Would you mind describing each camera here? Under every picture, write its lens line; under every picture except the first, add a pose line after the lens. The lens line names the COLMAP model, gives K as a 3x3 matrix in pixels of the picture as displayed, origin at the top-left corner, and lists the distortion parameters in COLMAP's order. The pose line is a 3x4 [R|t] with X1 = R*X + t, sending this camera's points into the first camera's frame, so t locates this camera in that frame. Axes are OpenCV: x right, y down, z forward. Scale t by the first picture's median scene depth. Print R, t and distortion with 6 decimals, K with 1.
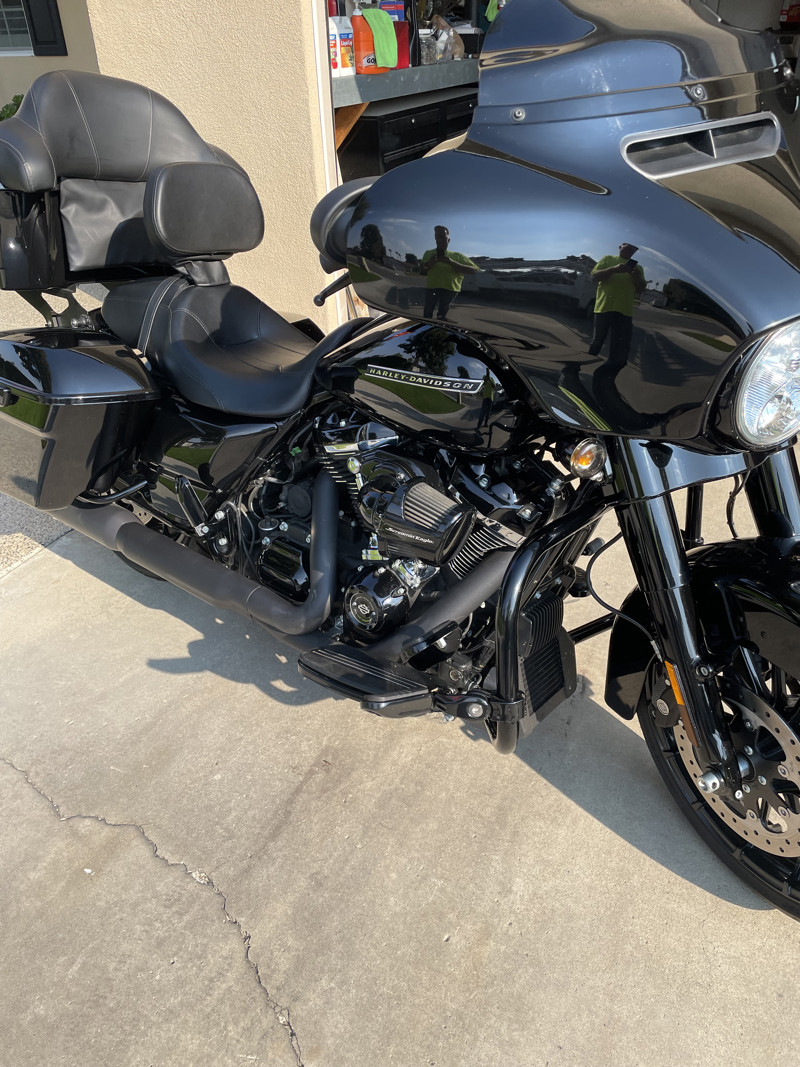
lens RADIAL K [[789.9, 0, 397.5], [0, 789.9, 521.6], [0, 0, 1]] dist [0.105141, -0.142623]
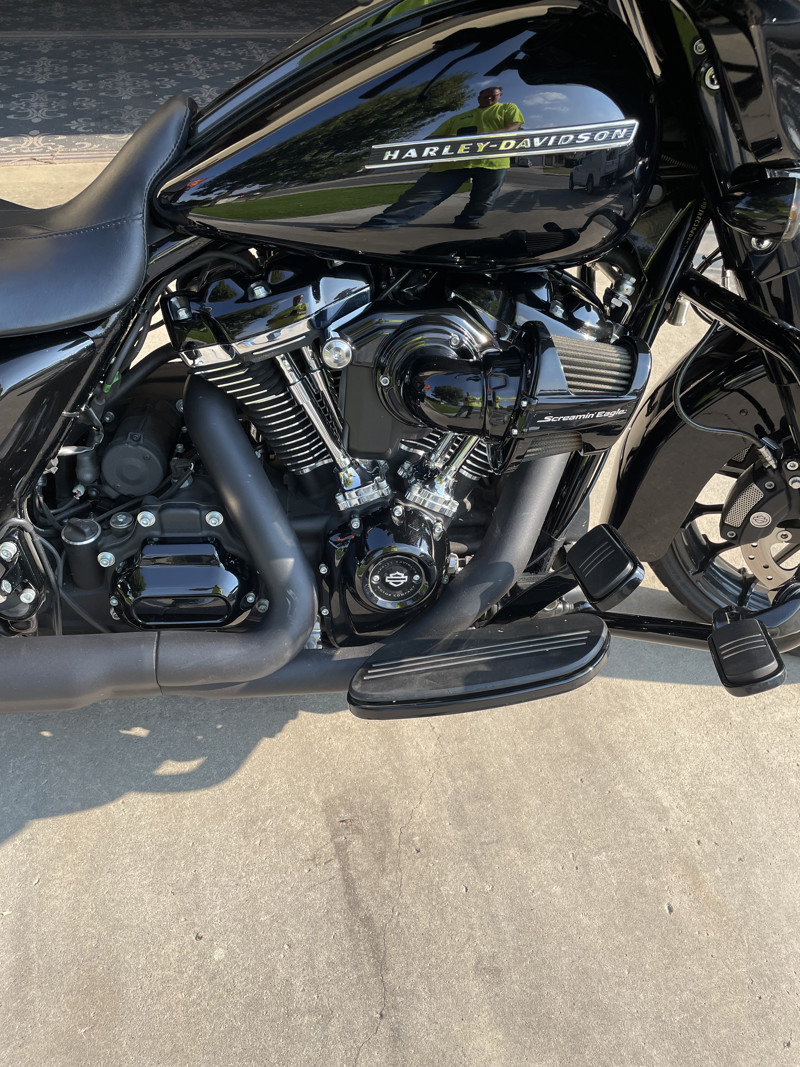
lens RADIAL K [[818.1, 0, 400.0], [0, 818.1, 533.5], [0, 0, 1]] dist [0.088703, -0.116116]
pose [[0.715655, -0.406360, 0.568075, -0.350101], [0.314159, 0.913693, 0.257816, -0.078168], [-0.623813, -0.006041, 0.781550, 0.440880]]
